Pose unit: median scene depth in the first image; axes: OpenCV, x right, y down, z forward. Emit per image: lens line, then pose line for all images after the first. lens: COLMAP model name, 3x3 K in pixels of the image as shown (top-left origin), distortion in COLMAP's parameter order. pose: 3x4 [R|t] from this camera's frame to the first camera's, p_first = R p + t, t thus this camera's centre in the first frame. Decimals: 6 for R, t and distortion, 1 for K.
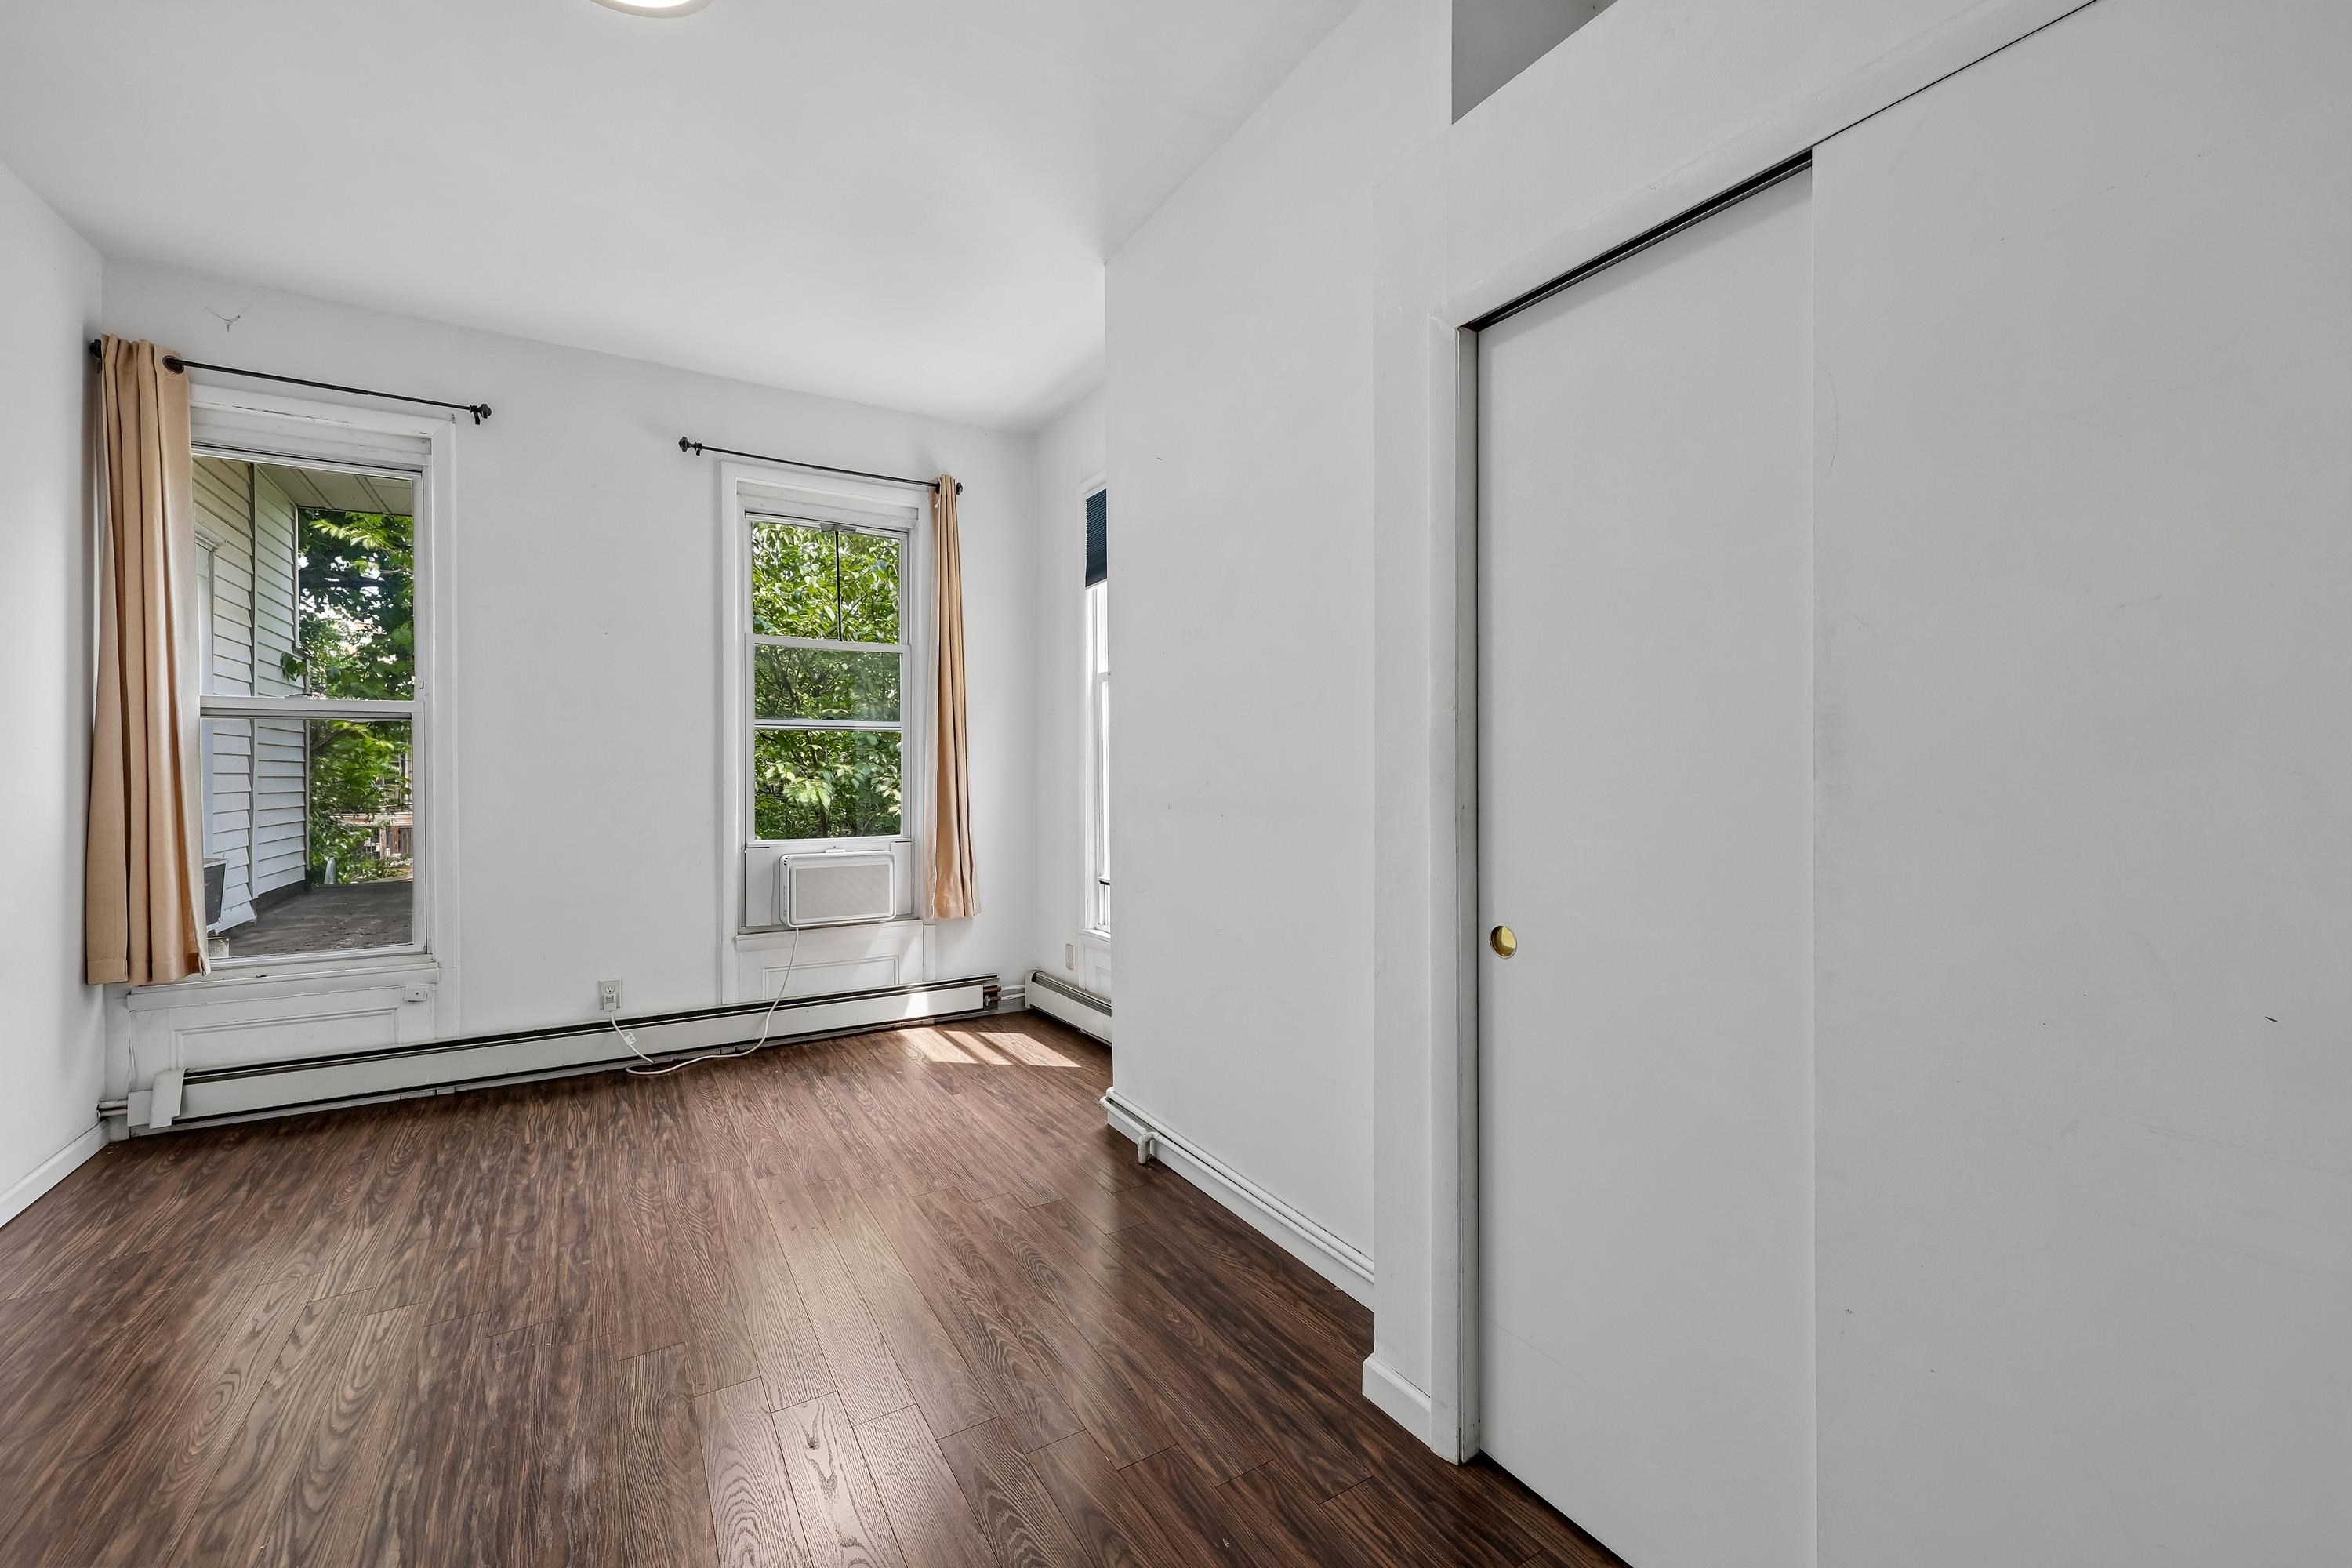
lens RADIAL K [[957.6, 0, 1171.1], [0, 957.6, 770.7], [0, 0, 1]] dist [0.016965, -0.003187]
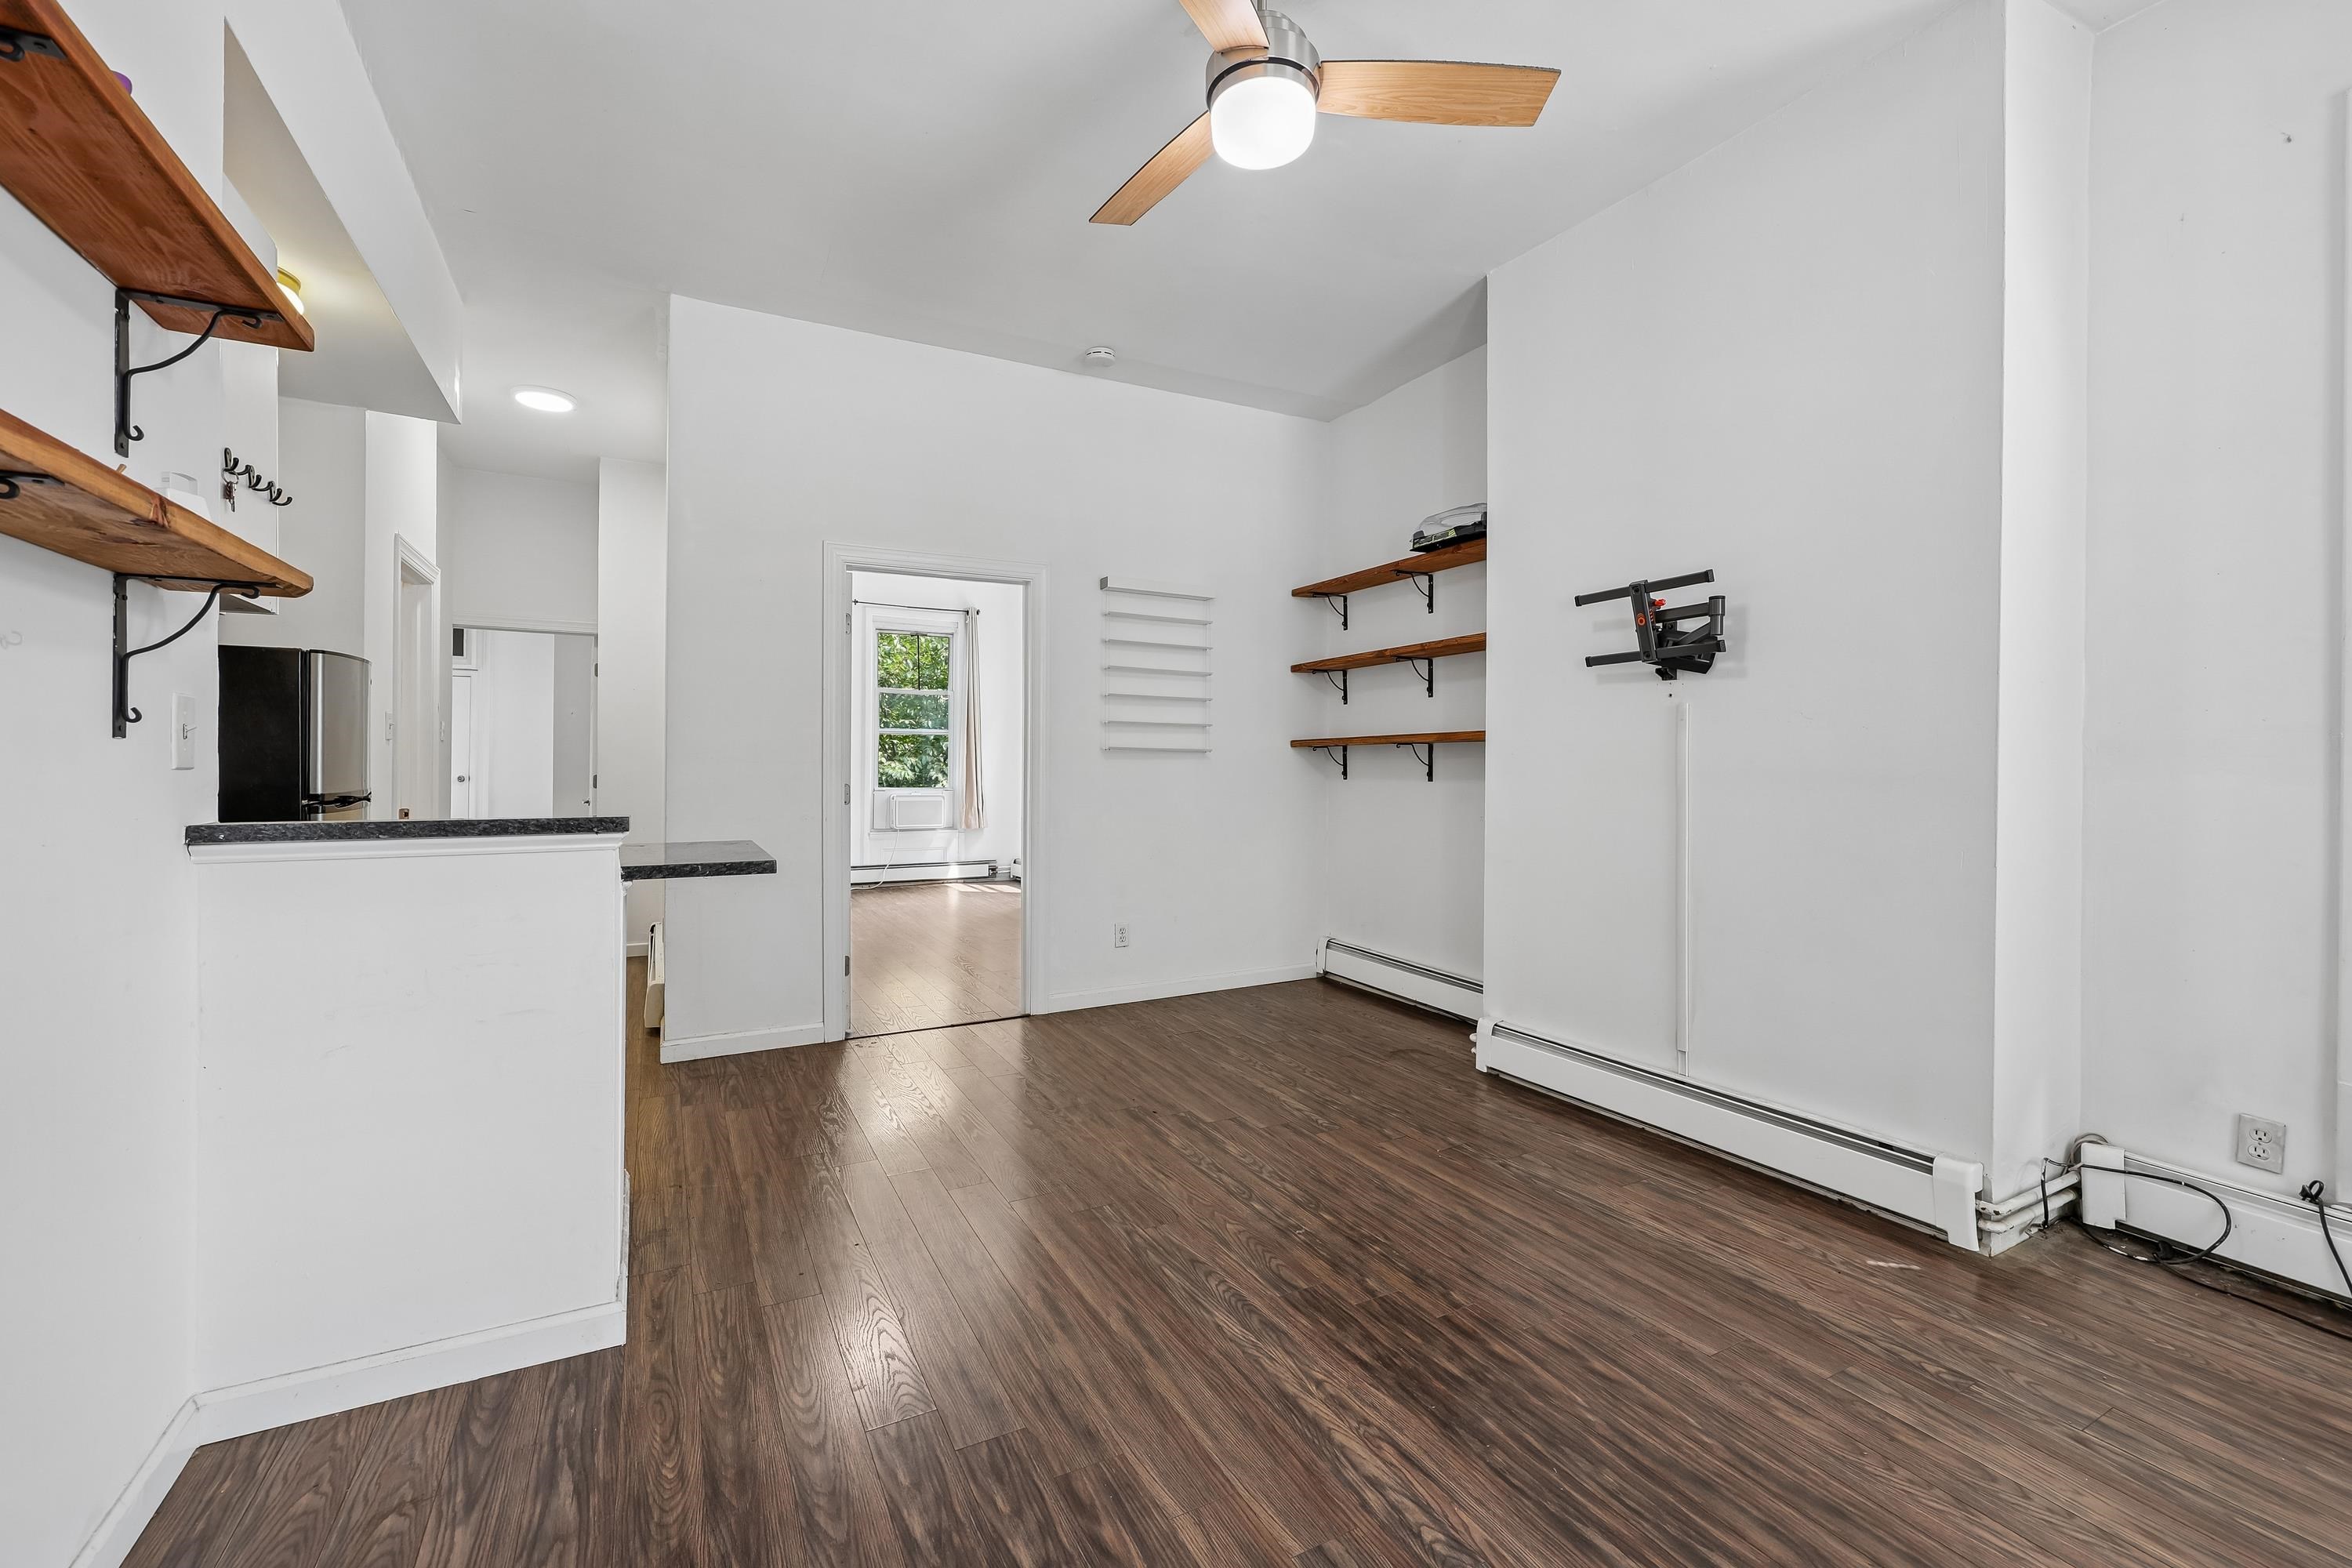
lens RADIAL K [[957.6, 0, 1162.8], [0, 957.6, 760.3], [0, 0, 1]] dist [0.016965, -0.003187]
pose [[0.998695, 0.008411, -0.050369, 0.269504], [-0.008733, 0.999943, -0.006181, 0.018951], [0.050314, 0.006612, 0.998712, -0.984287]]
